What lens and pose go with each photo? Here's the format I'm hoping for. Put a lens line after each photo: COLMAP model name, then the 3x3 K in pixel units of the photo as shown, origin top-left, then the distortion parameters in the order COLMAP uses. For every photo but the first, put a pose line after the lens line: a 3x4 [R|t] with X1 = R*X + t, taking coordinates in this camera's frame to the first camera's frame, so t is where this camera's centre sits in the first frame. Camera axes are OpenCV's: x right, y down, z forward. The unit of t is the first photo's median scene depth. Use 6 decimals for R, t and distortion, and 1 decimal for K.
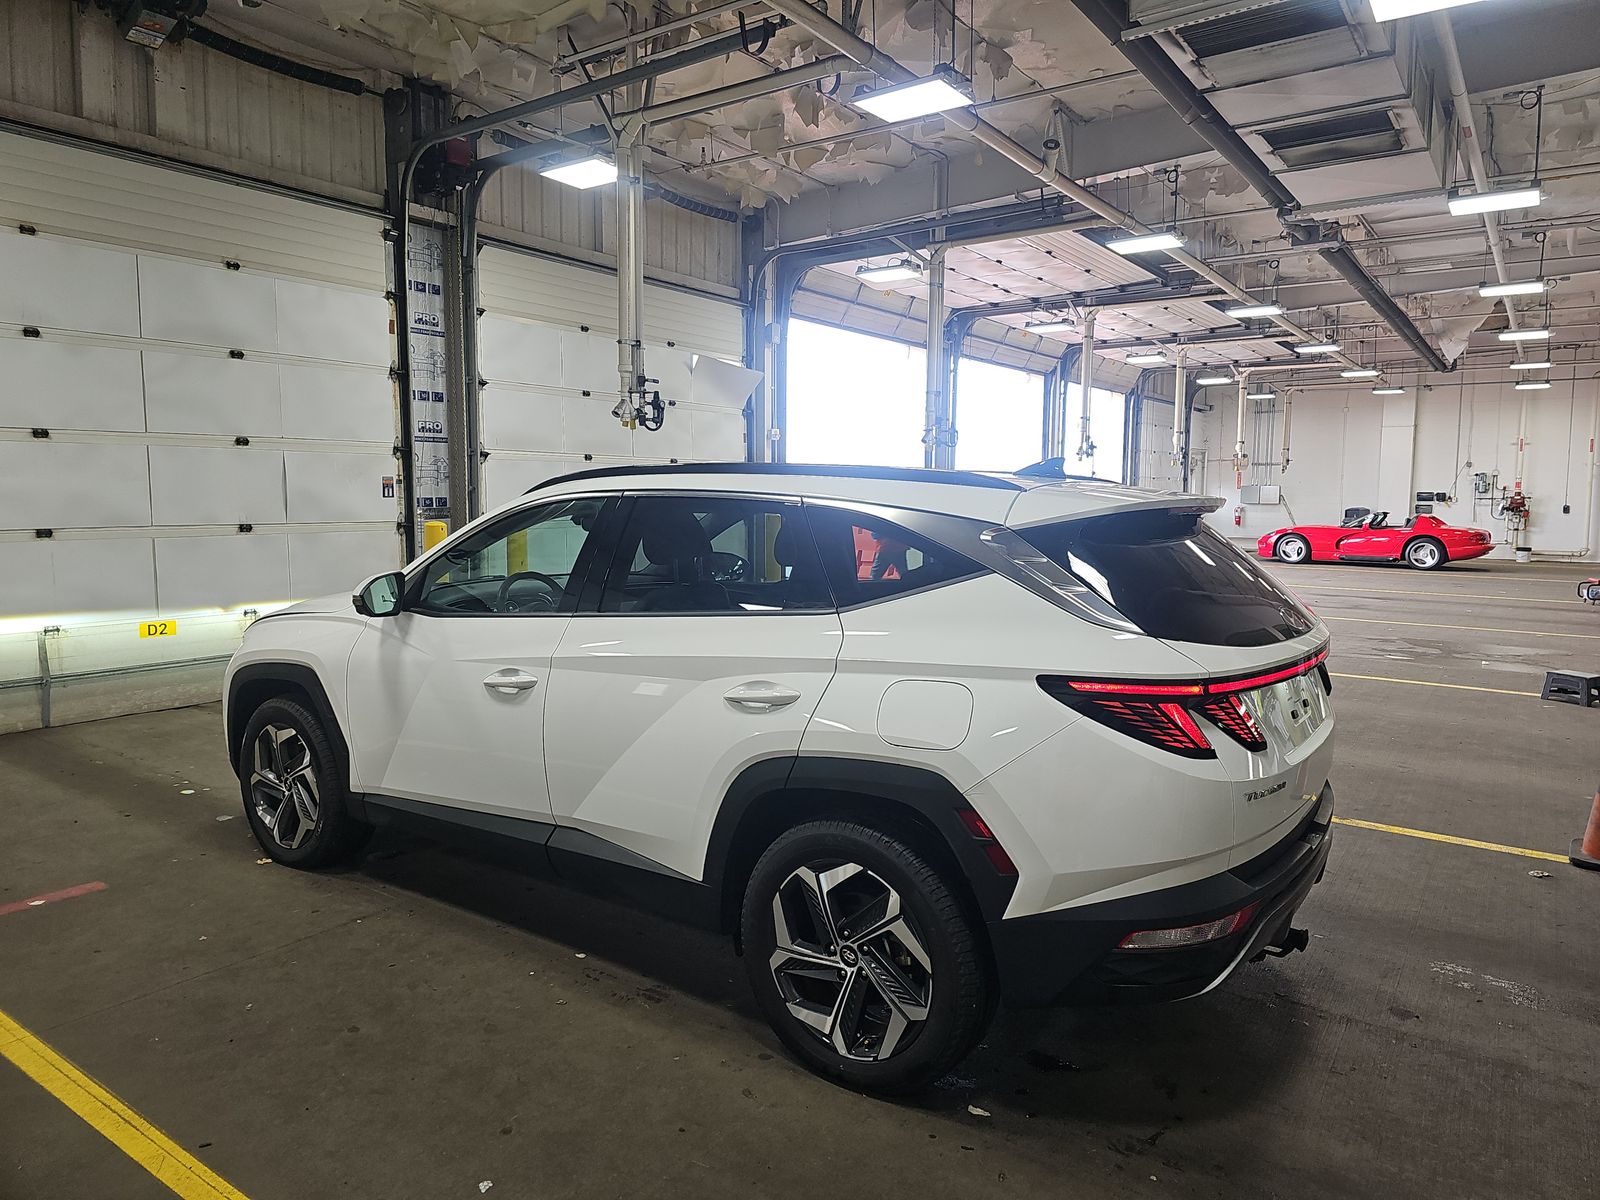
lens RADIAL K [[1049.0, 0, 795.7], [0, 1049.0, 599.9], [0, 0, 1]] dist [0.056660, -0.054104]
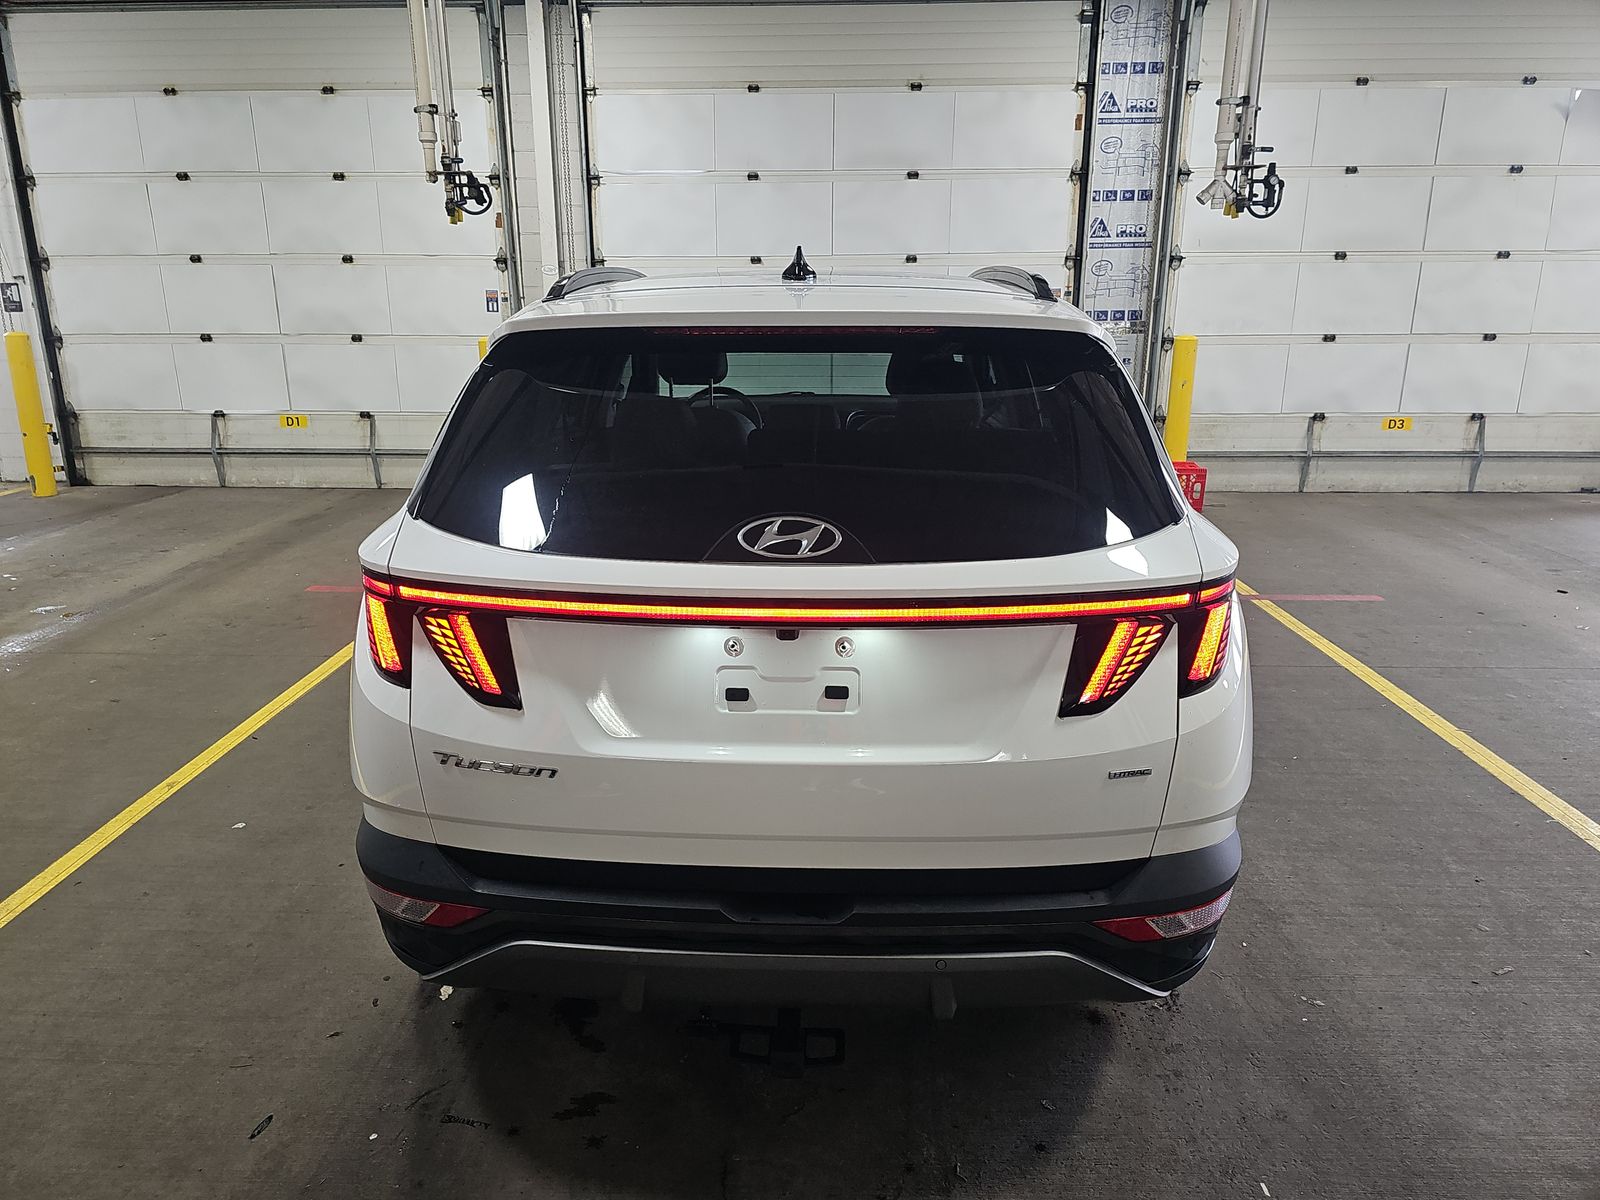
lens RADIAL K [[1075.4, 0, 823.2], [0, 1075.4, 598.5], [0, 0, 1]] dist [0.045817, -0.052772]
pose [[0.543112, 0.213376, -0.812096, 0.391259], [-0.079431, 0.975891, 0.203291, -0.026193], [0.835895, -0.045904, 0.546967, 0.290471]]
